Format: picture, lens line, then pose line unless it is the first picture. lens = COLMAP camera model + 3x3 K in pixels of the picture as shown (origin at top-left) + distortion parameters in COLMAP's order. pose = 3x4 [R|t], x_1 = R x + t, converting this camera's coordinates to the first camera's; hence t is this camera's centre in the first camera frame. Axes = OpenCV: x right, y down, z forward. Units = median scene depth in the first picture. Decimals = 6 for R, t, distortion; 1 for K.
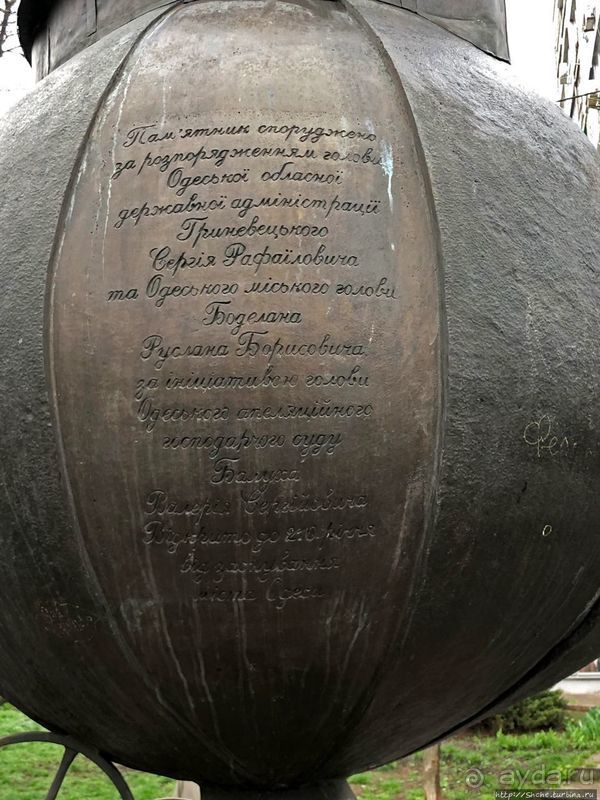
lens RADIAL K [[1047.0, 0, 300.0], [0, 1047.0, 400.4], [0, 0, 1]] dist [0.023401, 0.000000]
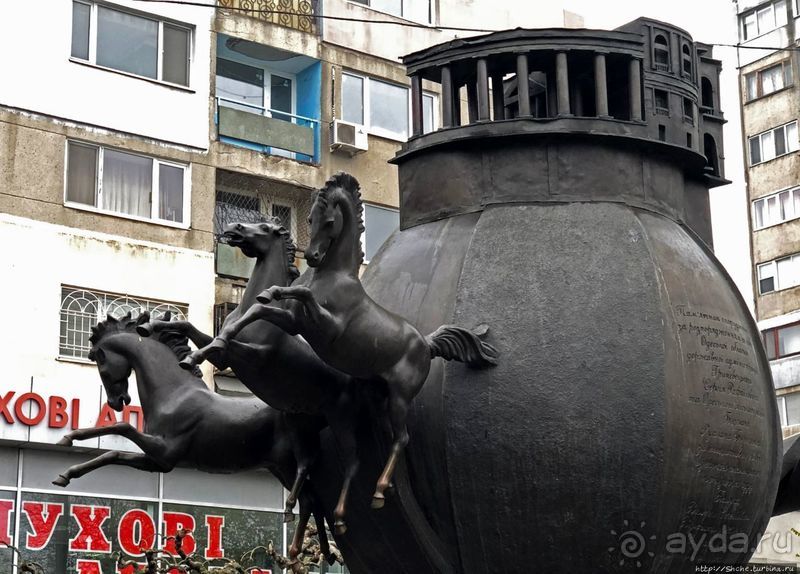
lens RADIAL K [[1683.7, 0, 400.8], [0, 1683.7, 286.5], [0, 0, 1]] dist [0.031875, 0.000000]
pose [[0.681089, 0.184727, 0.708515, -2.807573], [-0.173452, 0.980814, -0.088985, 0.067517], [-0.711359, -0.062287, 0.700063, -0.805504]]
